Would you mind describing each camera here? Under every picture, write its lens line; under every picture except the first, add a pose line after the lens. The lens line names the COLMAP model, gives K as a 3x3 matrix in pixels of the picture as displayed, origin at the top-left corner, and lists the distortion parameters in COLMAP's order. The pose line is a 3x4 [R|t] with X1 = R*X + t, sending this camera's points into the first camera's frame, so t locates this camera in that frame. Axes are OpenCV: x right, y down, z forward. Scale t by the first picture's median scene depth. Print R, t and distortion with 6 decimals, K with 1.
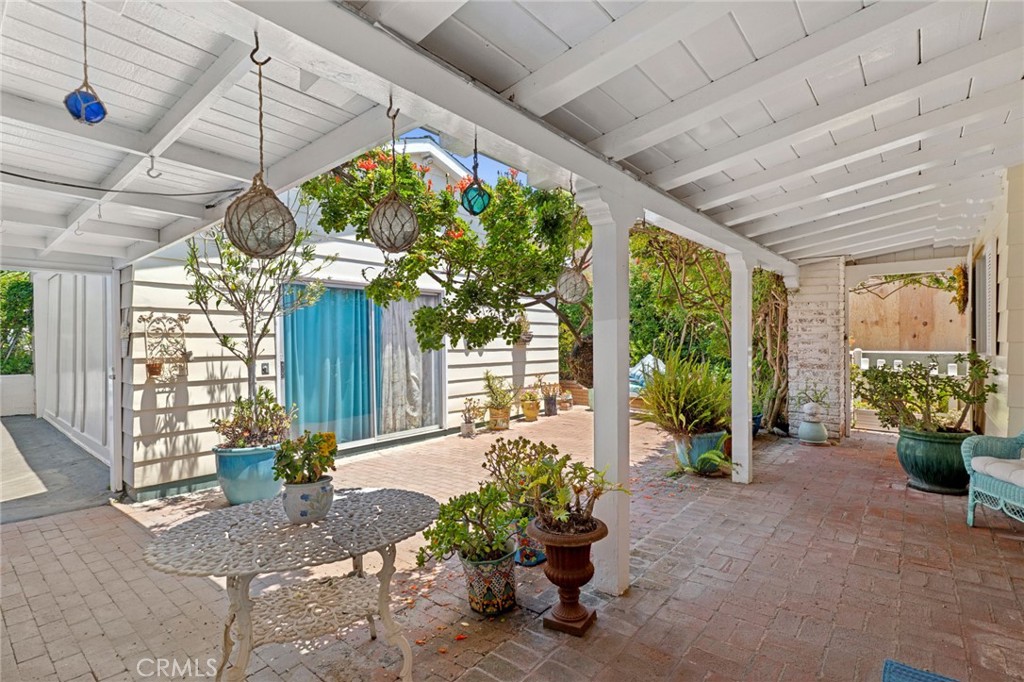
lens RADIAL K [[484.2, 0, 510.3], [0, 484.2, 339.8], [0, 0, 1]] dist [0.002377, 0.000588]
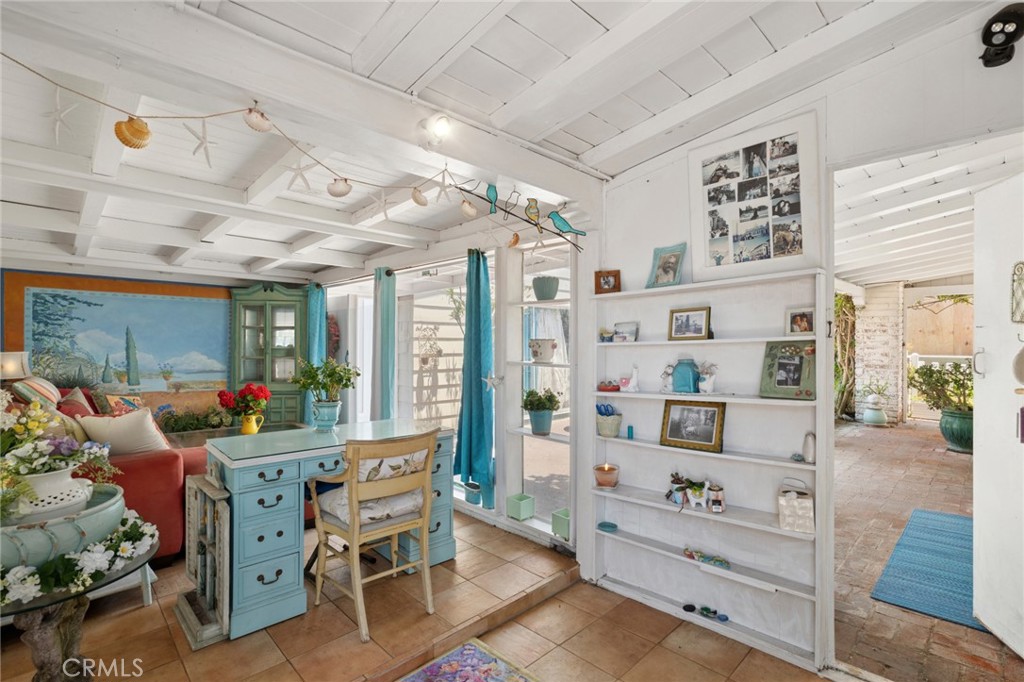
lens RADIAL K [[475.7, 0, 509.5], [0, 475.7, 343.7], [0, 0, 1]] dist [0.001080, 0.001215]
pose [[0.995336, 0.009082, -0.096045, -0.232066], [-0.008716, 0.999953, 0.004231, -0.002750], [0.096079, -0.003374, 0.995368, -0.365360]]
